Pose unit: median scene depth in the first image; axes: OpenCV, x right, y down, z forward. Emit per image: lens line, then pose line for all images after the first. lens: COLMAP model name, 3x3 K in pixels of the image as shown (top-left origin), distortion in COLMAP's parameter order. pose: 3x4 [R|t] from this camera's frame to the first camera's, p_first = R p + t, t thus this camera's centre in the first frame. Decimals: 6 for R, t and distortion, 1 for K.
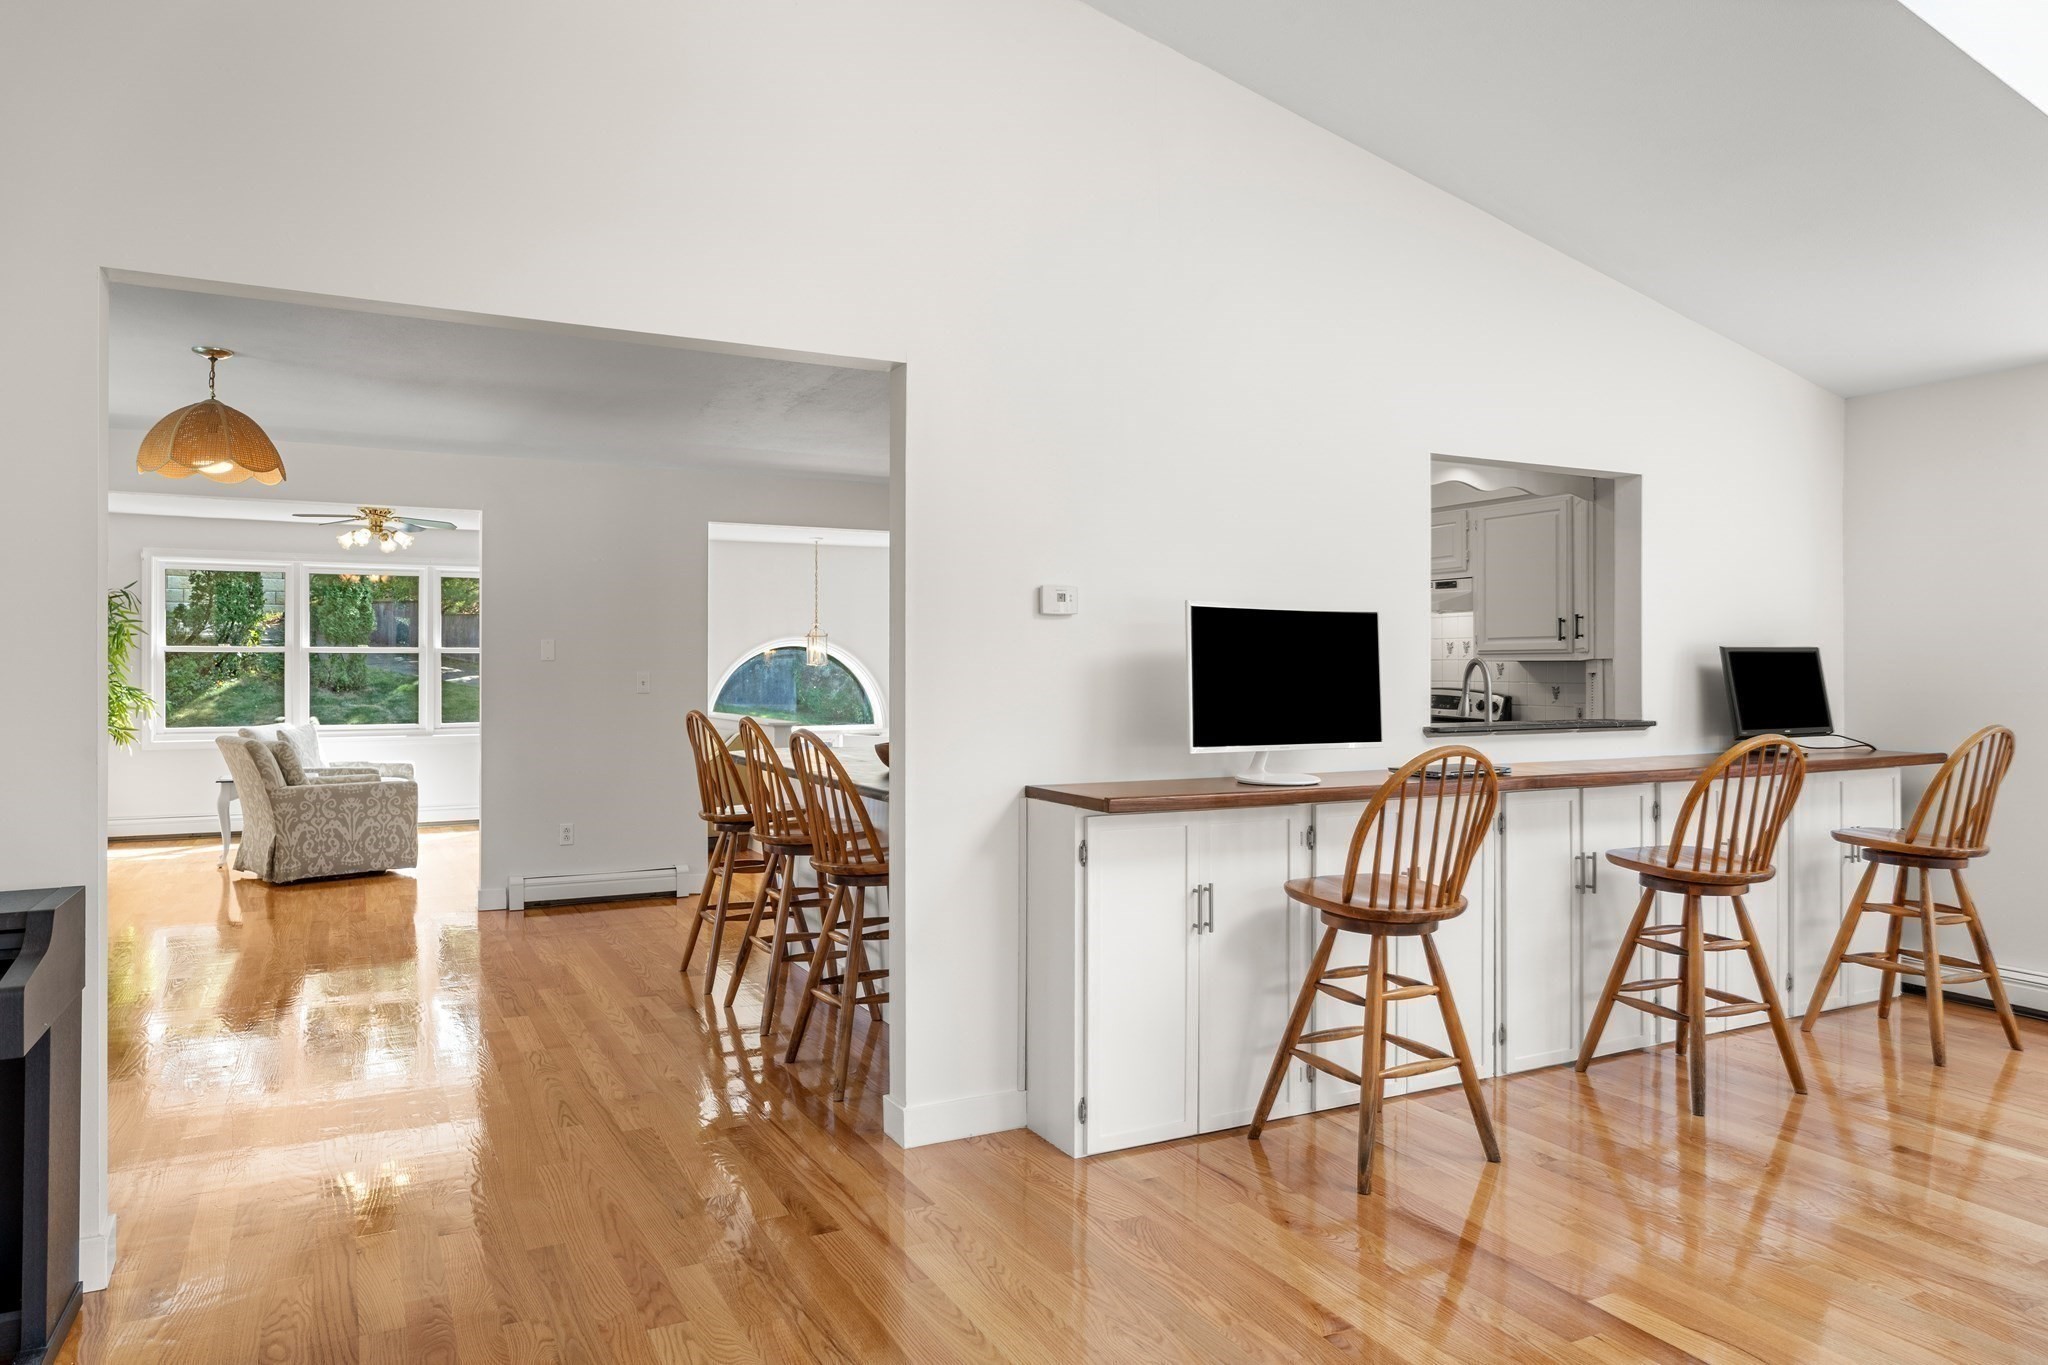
lens RADIAL K [[1308.6, 0, 1047.6], [0, 1308.6, 679.0], [0, 0, 1]] dist [0.004402, 0.000722]
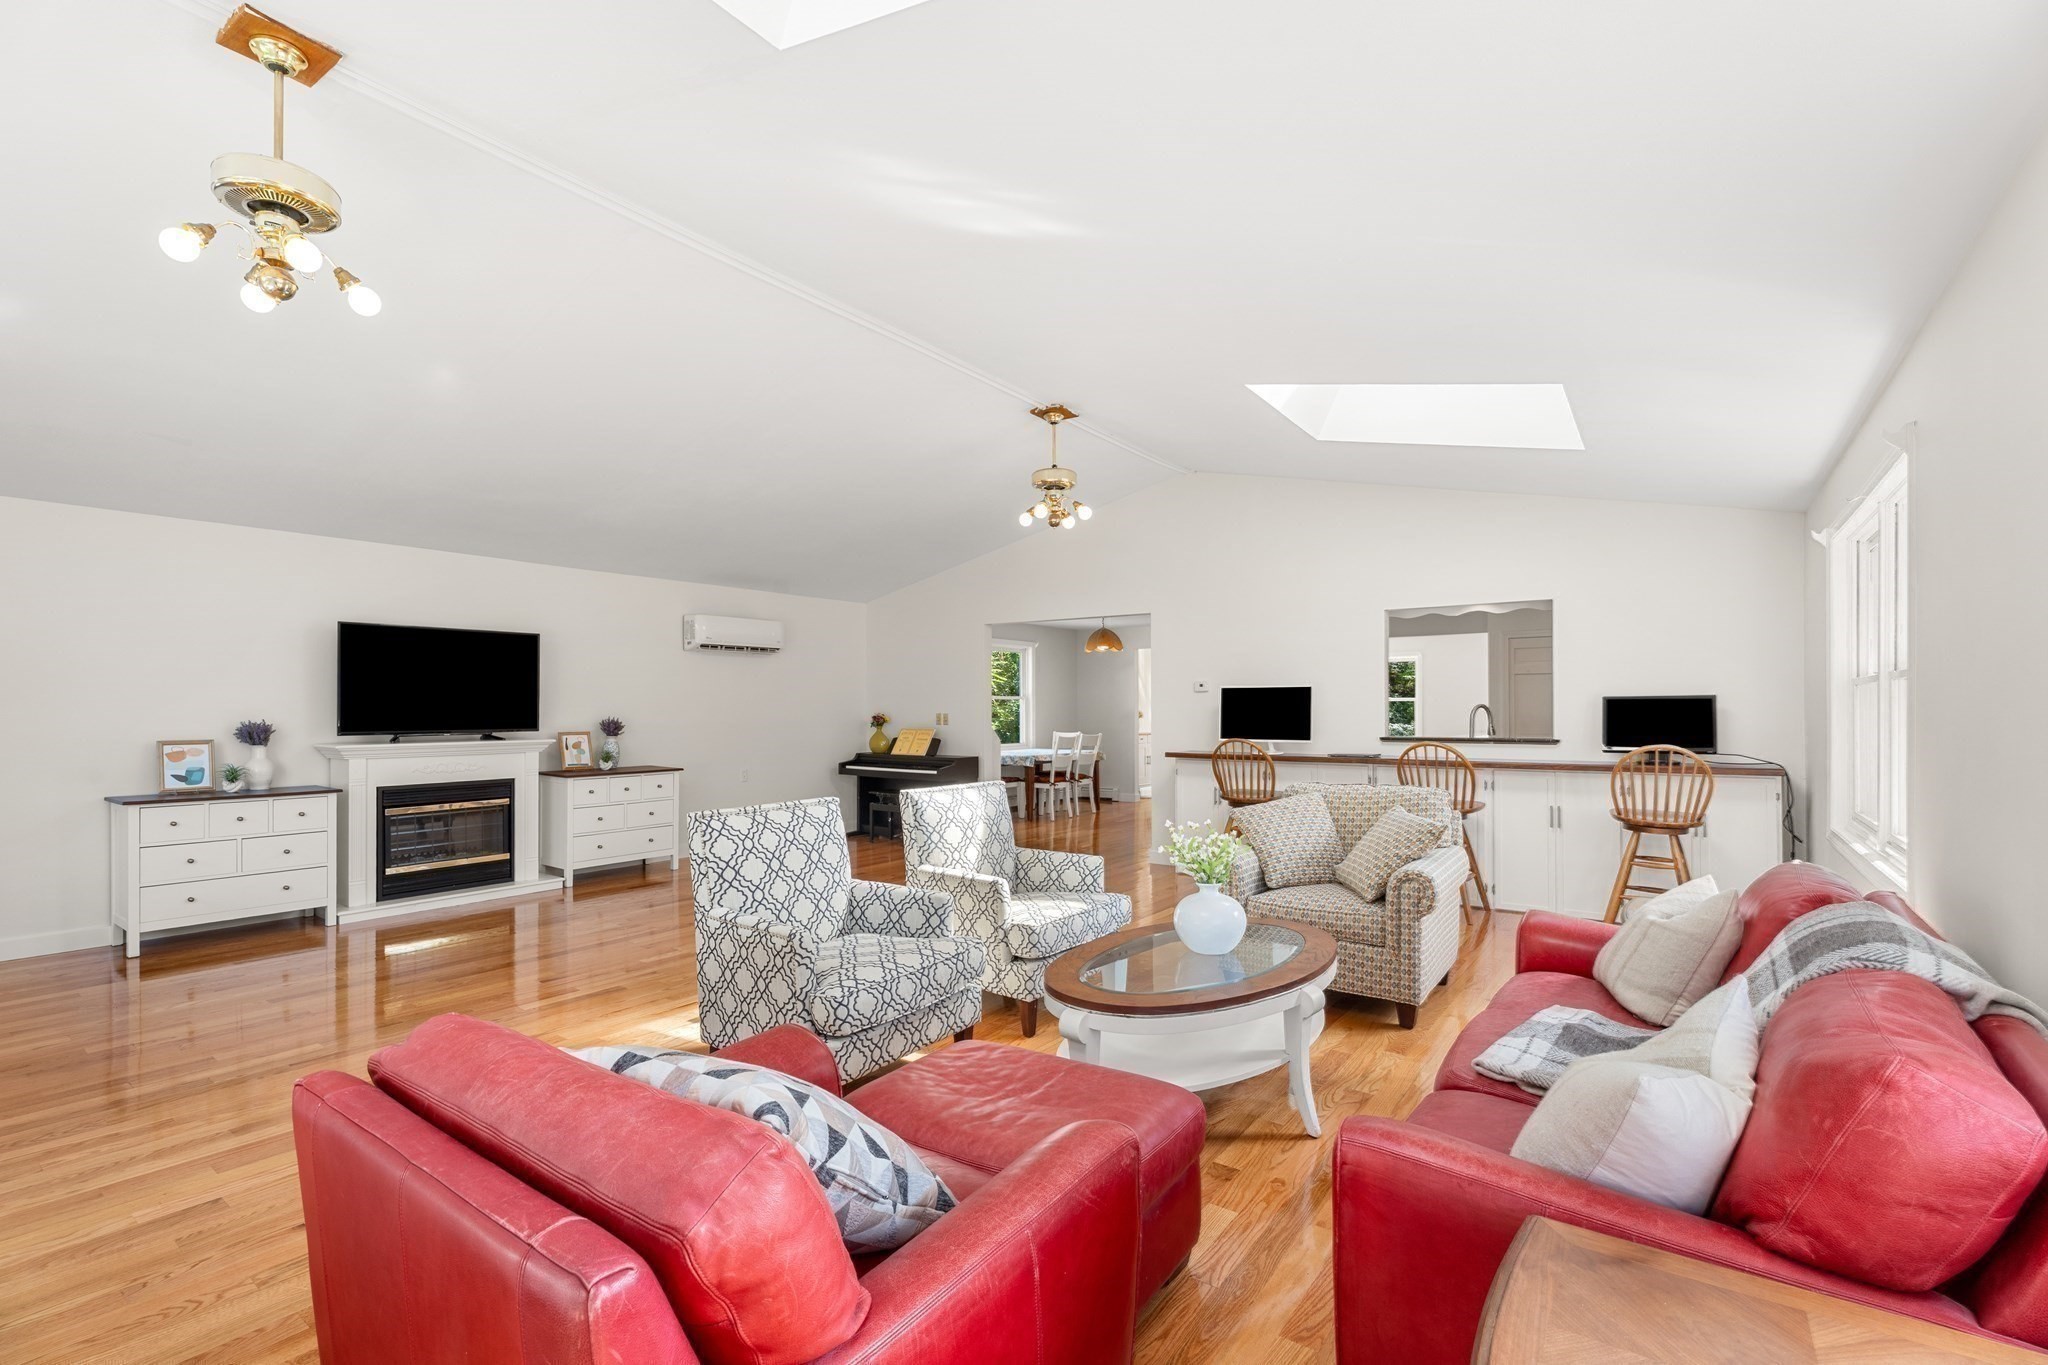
lens RADIAL K [[908.0, 0, 1023.0], [0, 908.0, 676.1], [0, 0, 1]] dist [-0.000290, -0.000369]
pose [[0.440054, -0.035184, -0.897282, 0.820499], [-0.004032, 0.999145, -0.041156, -0.000339], [0.897962, 0.021729, 0.439536, -0.114510]]
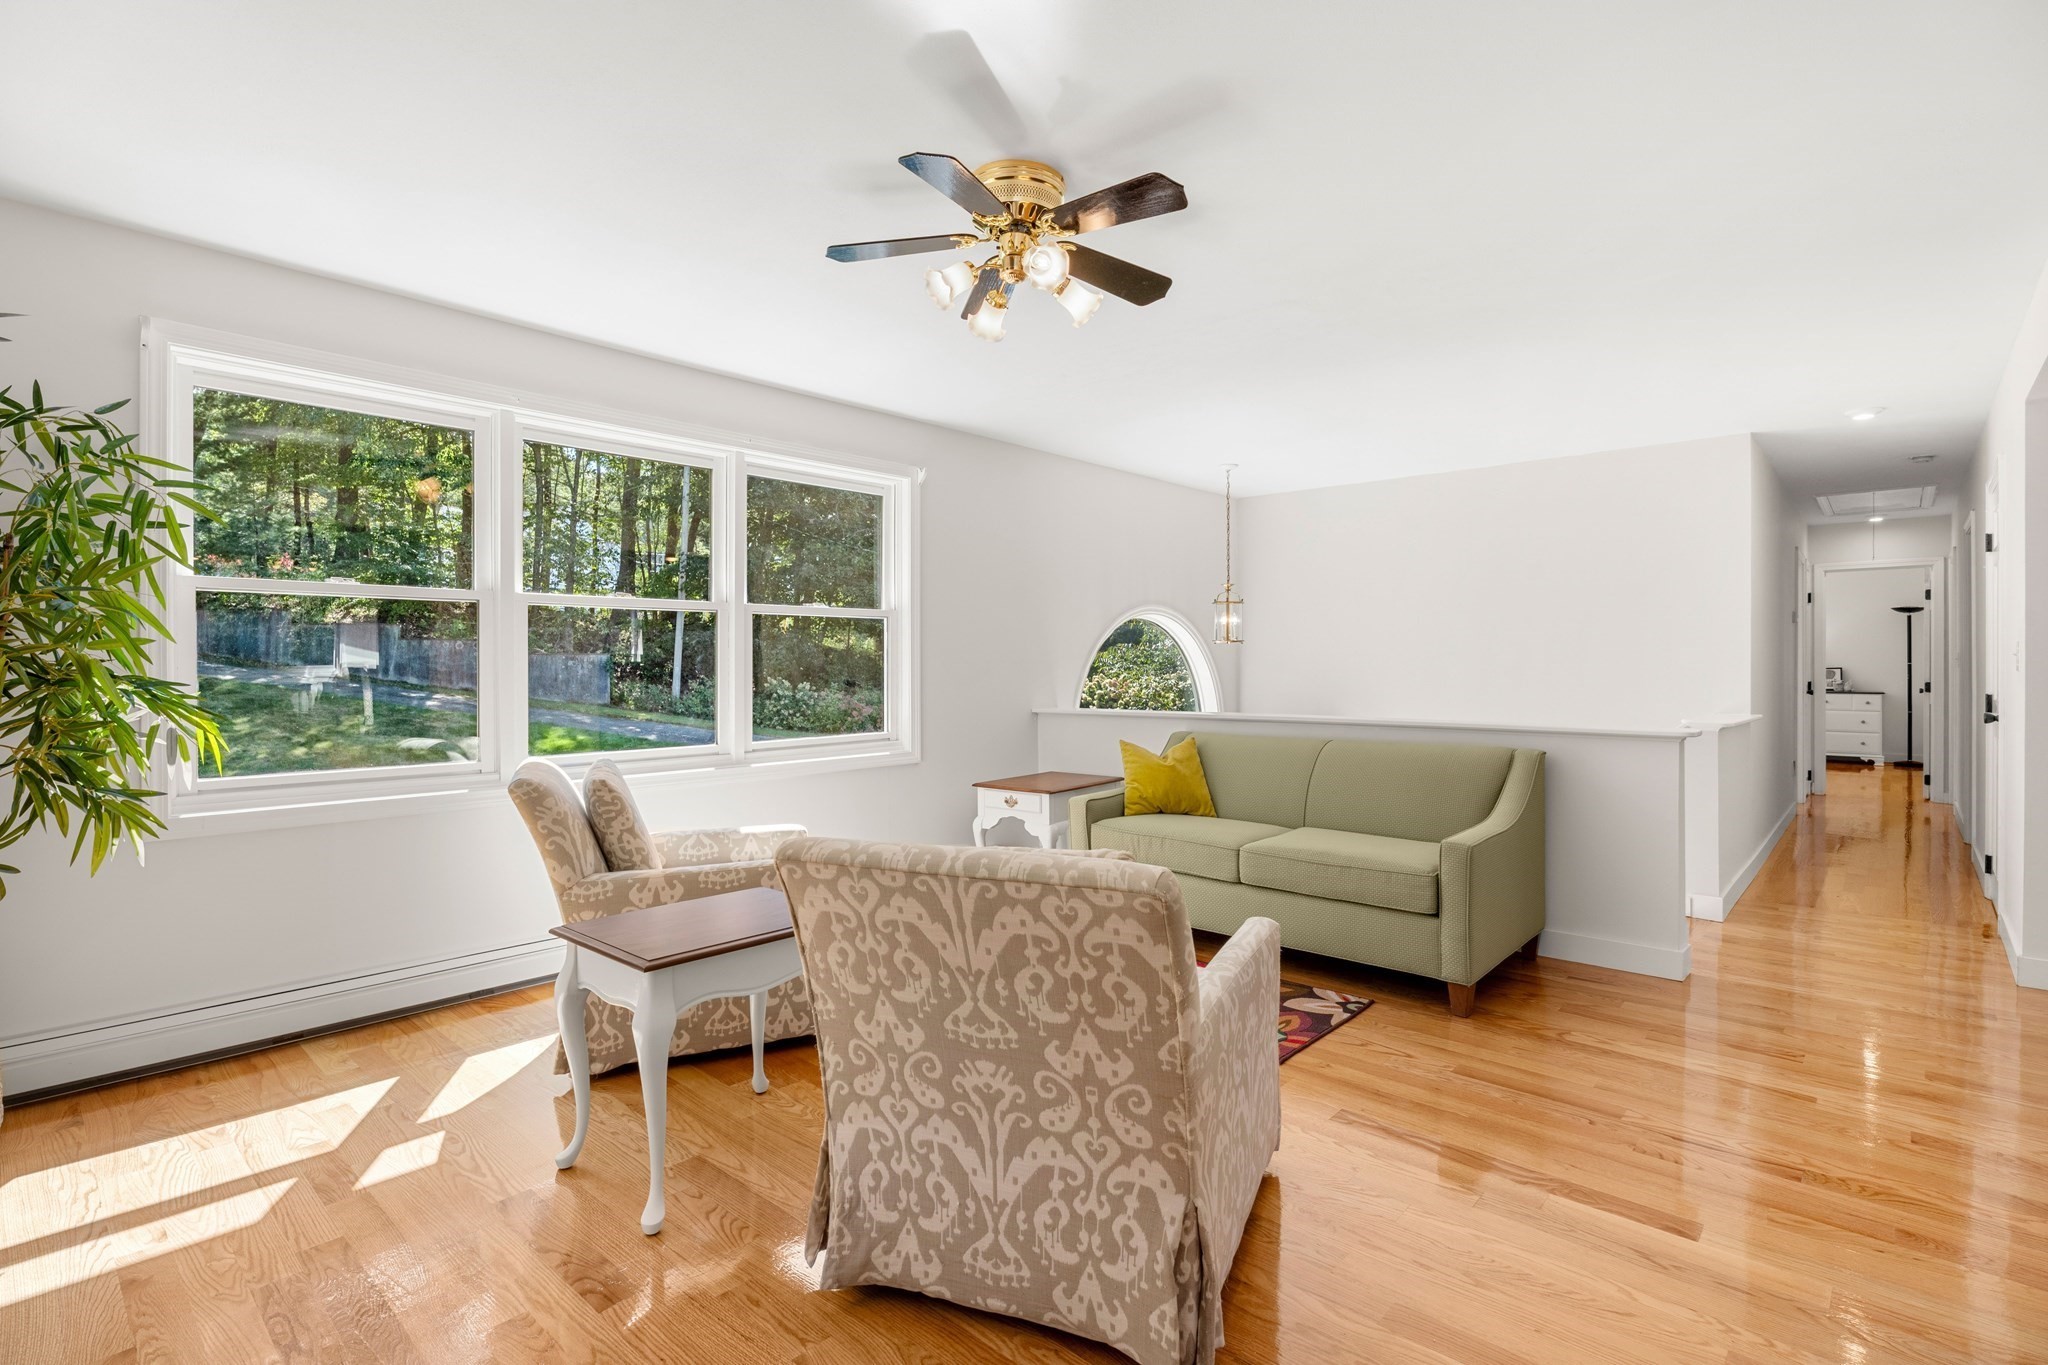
lens RADIAL K [[965.0, 0, 1019.9], [0, 965.0, 673.7], [0, 0, 1]] dist [-0.011063, 0.000459]
pose [[0.942477, -0.008457, 0.334164, -0.718710], [0.007777, 0.999964, 0.003371, 0.007282], [-0.334181, -0.000578, 0.942509, 0.854414]]
